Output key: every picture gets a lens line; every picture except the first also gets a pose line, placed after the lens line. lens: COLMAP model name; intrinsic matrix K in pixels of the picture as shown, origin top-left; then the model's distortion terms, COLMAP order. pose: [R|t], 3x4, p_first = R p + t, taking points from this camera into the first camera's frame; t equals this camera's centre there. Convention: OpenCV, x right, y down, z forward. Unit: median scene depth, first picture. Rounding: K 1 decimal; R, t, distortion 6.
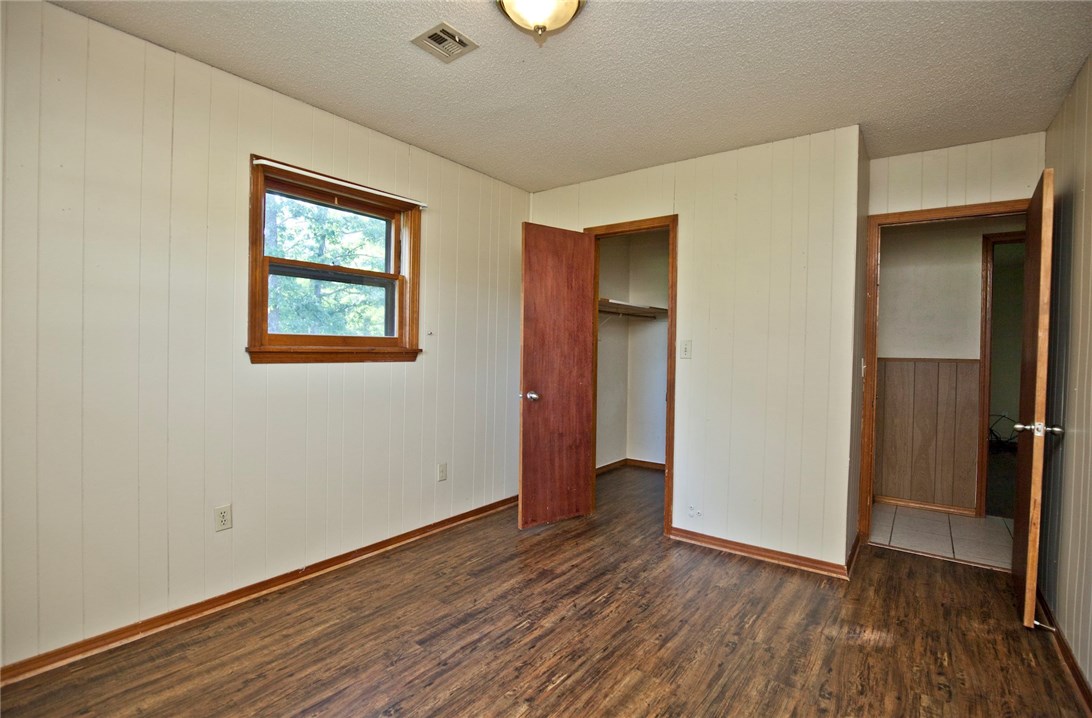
lens RADIAL K [[507.4, 0, 557.1], [0, 507.4, 356.6], [0, 0, 1]] dist [-0.033064, 0.006463]
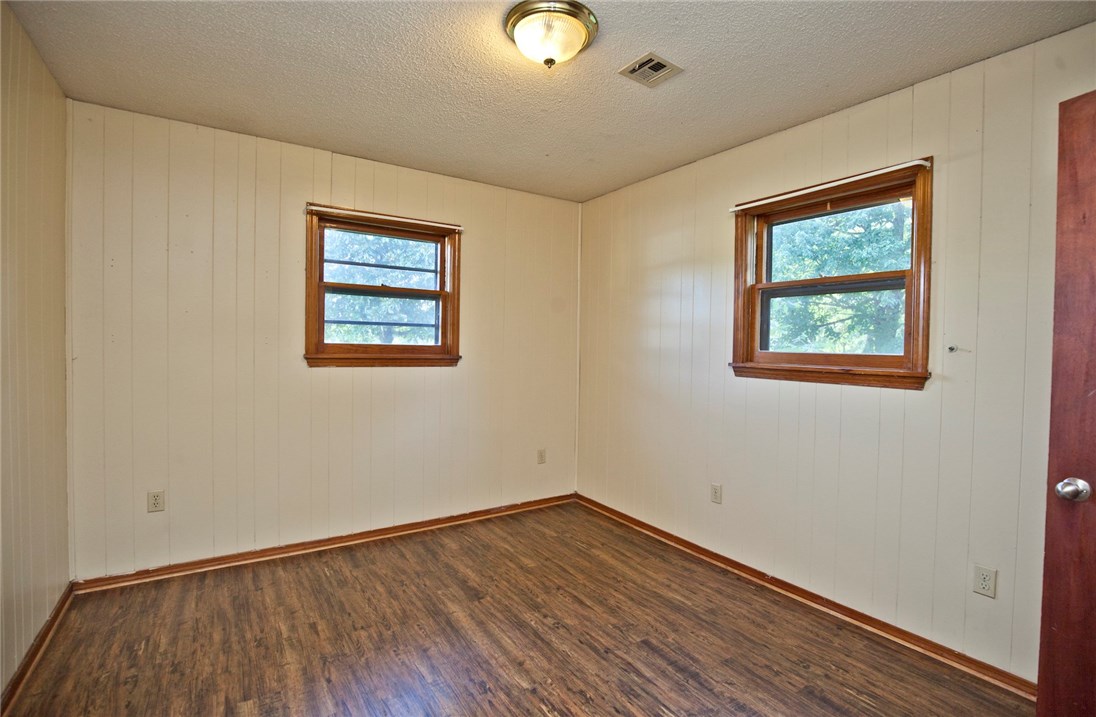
lens RADIAL K [[493.6, 0, 549.5], [0, 493.6, 351.0], [0, 0, 1]] dist [-0.039656, 0.007741]
pose [[-0.319440, -0.008682, -0.947567, 0.706258], [-0.043542, 0.999036, 0.005525, -0.035430], [0.946606, 0.043024, -0.319510, 1.019387]]
